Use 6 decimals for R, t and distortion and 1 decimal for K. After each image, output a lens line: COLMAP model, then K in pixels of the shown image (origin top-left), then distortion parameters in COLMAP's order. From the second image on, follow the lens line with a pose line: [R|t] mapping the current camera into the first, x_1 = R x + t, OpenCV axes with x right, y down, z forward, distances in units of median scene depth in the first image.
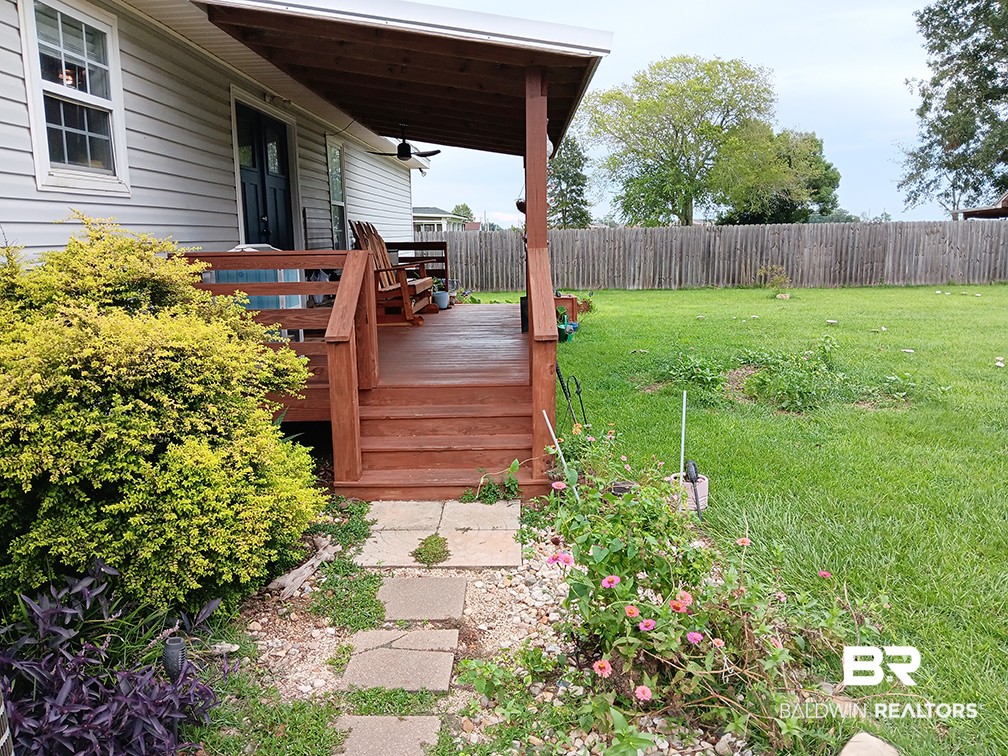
lens RADIAL K [[777.6, 0, 497.9], [0, 777.6, 384.1], [0, 0, 1]] dist [0.015855, -0.063478]
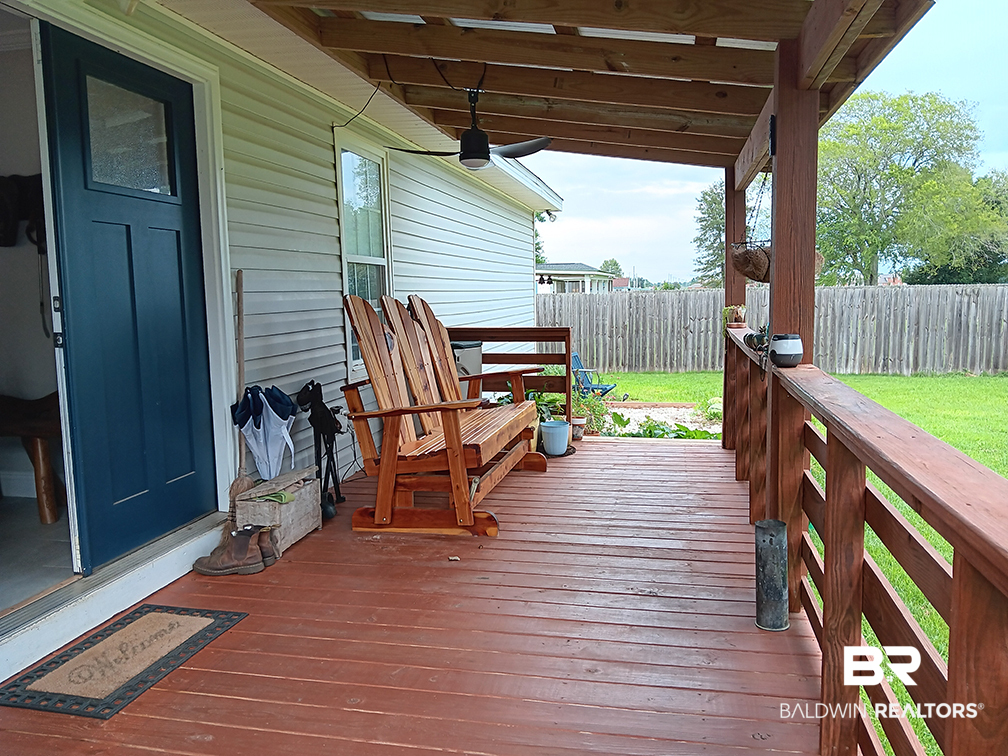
lens RADIAL K [[777.6, 0, 494.1], [0, 777.6, 373.7], [0, 0, 1]] dist [0.015855, -0.063478]
pose [[0.981552, 0.020862, -0.190056, -0.007374], [-0.036267, 0.996298, -0.077942, -0.054484], [0.187726, 0.083396, 0.978675, 0.237701]]
